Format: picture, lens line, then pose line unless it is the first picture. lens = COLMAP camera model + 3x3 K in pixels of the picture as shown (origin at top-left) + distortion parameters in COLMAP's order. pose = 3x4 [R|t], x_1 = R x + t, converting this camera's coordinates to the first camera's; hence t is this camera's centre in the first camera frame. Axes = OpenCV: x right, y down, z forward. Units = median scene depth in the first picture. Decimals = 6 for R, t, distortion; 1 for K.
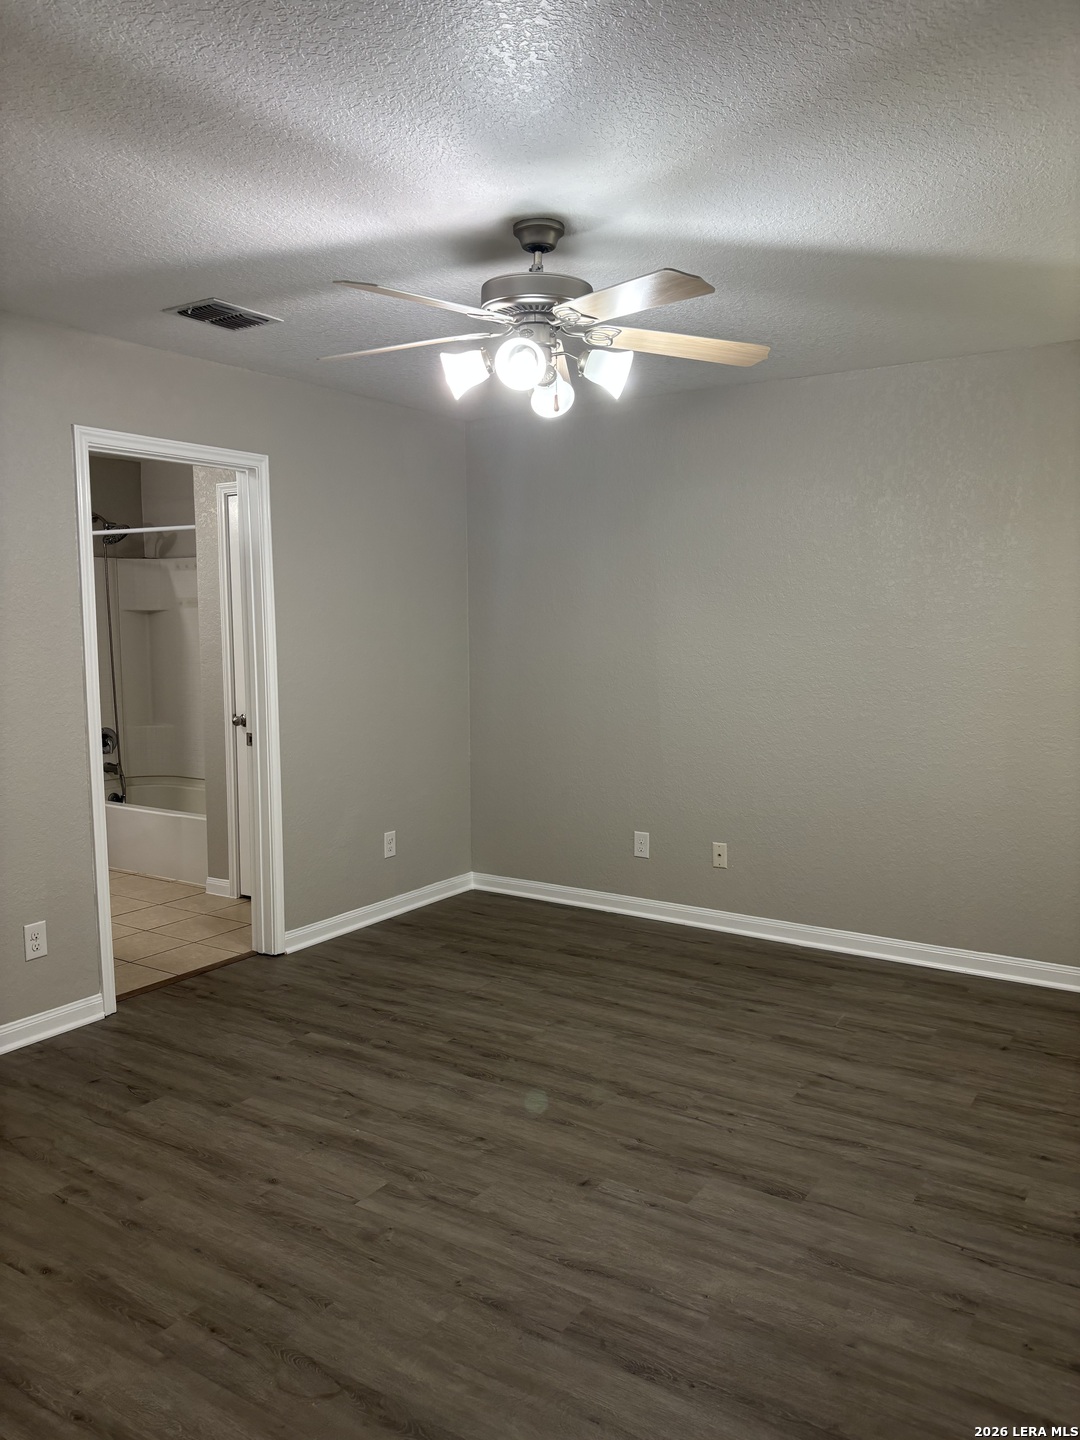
lens RADIAL K [[1090.7, 0, 495.2], [0, 1090.7, 734.6], [0, 0, 1]] dist [0.053174, -0.057819]
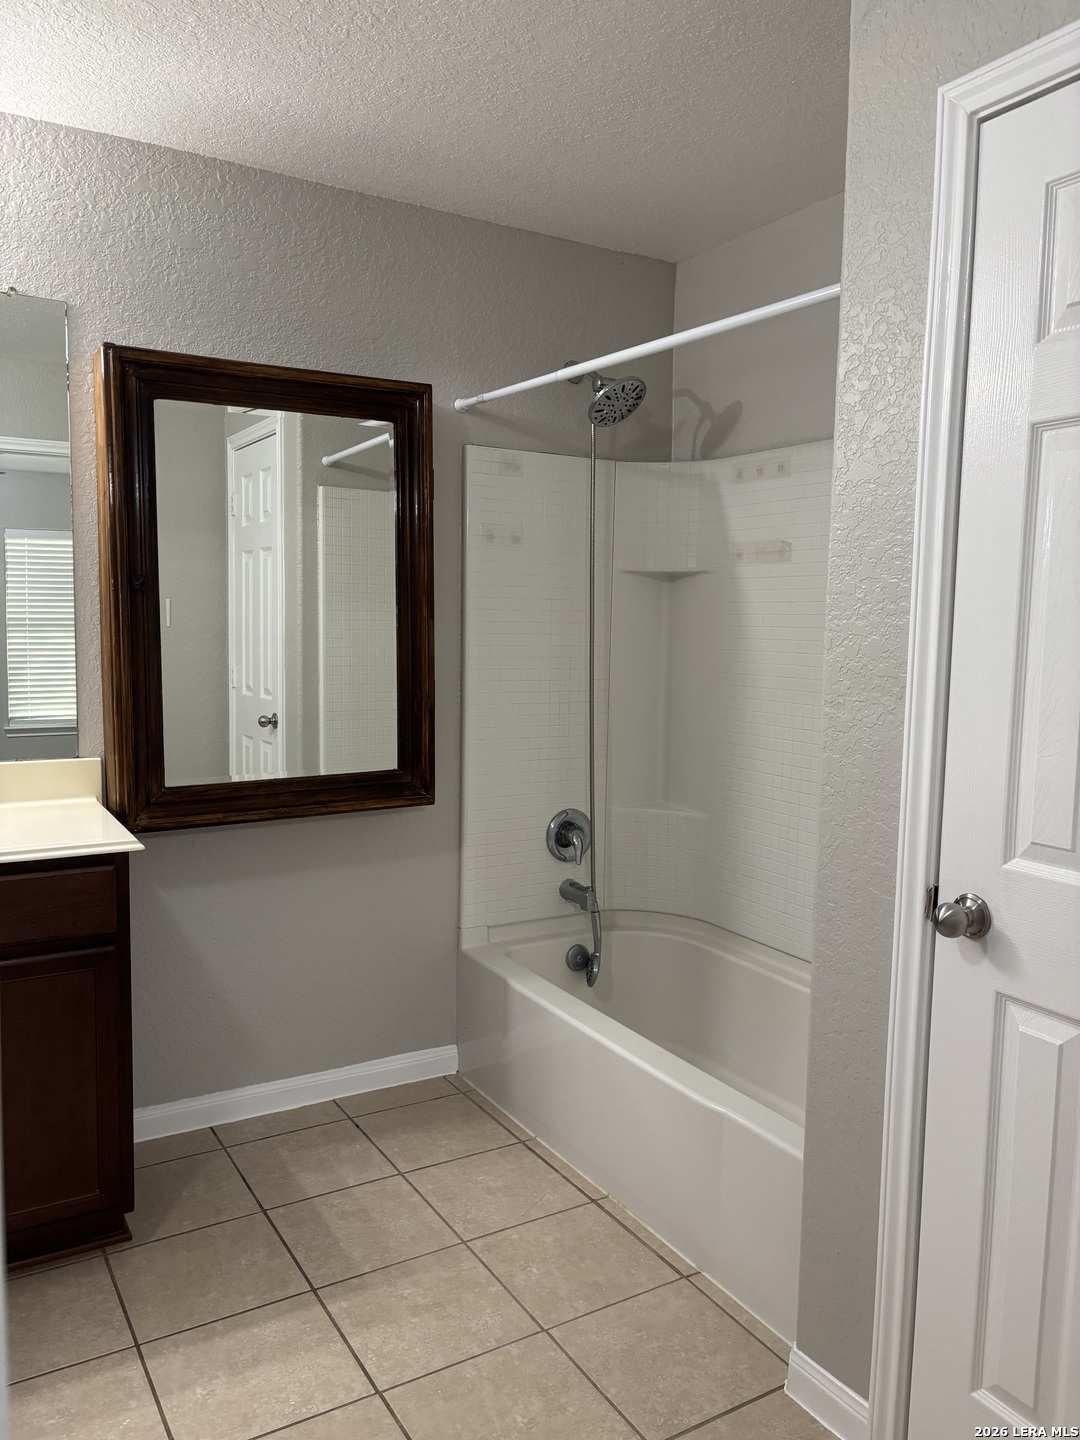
lens RADIAL K [[1090.7, 0, 535.3], [0, 1090.7, 719.7], [0, 0, 1]] dist [0.053174, -0.057819]
pose [[0.913800, 0.060817, -0.401585, -0.176727], [-0.066197, 0.997806, 0.000482, -0.045387], [0.400733, 0.026143, 0.915822, 0.547295]]
